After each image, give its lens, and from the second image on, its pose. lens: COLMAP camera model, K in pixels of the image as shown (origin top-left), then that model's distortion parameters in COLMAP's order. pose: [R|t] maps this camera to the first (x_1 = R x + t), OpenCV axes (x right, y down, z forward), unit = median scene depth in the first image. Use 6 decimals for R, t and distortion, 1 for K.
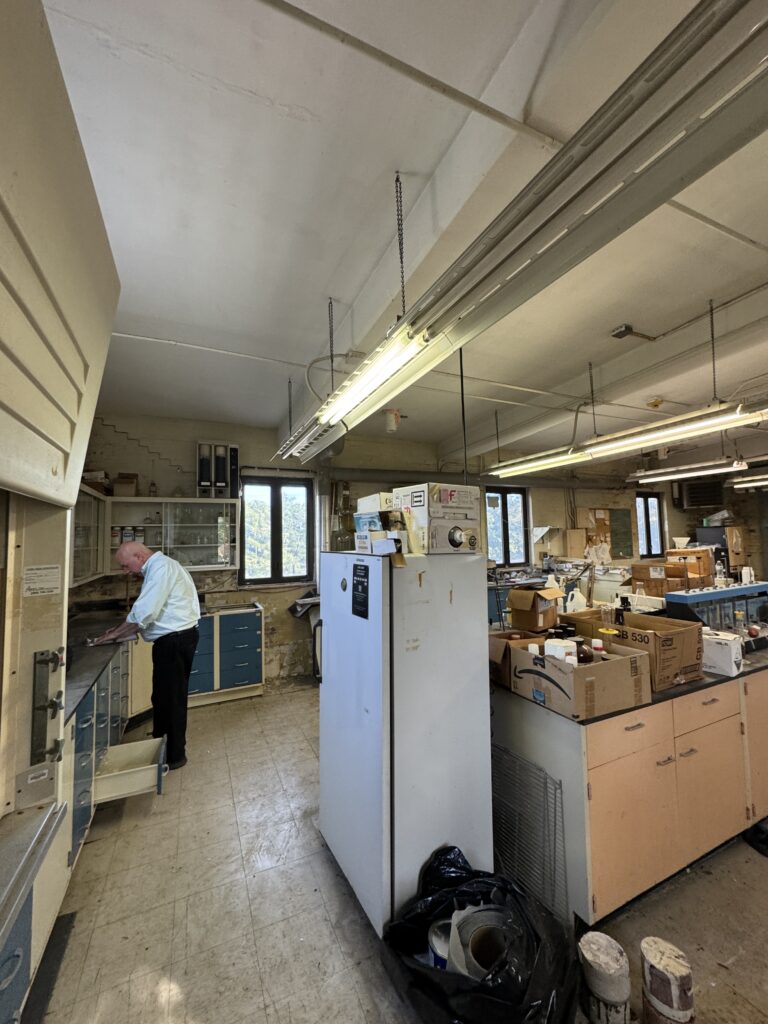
lens RADIAL K [[412.6, 0, 384.0], [0, 412.6, 512.0], [0, 0, 1]] dist [-0.000451, -0.000043]
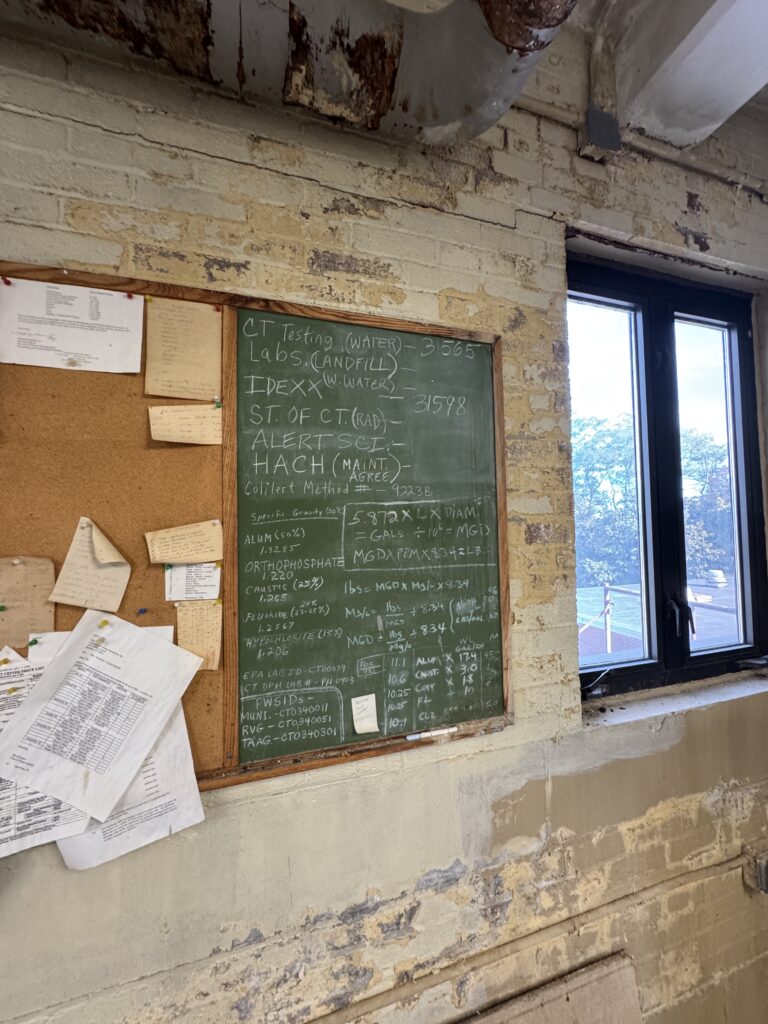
lens RADIAL K [[412.6, 0, 384.0], [0, 412.6, 512.0], [0, 0, 1]] dist [-0.000451, -0.000043]
pose [[0.993390, 0.000545, -0.114791, 0.590143], [0.002381, 0.999676, 0.025356, 0.044696], [0.114767, -0.025461, 0.993066, 0.887657]]
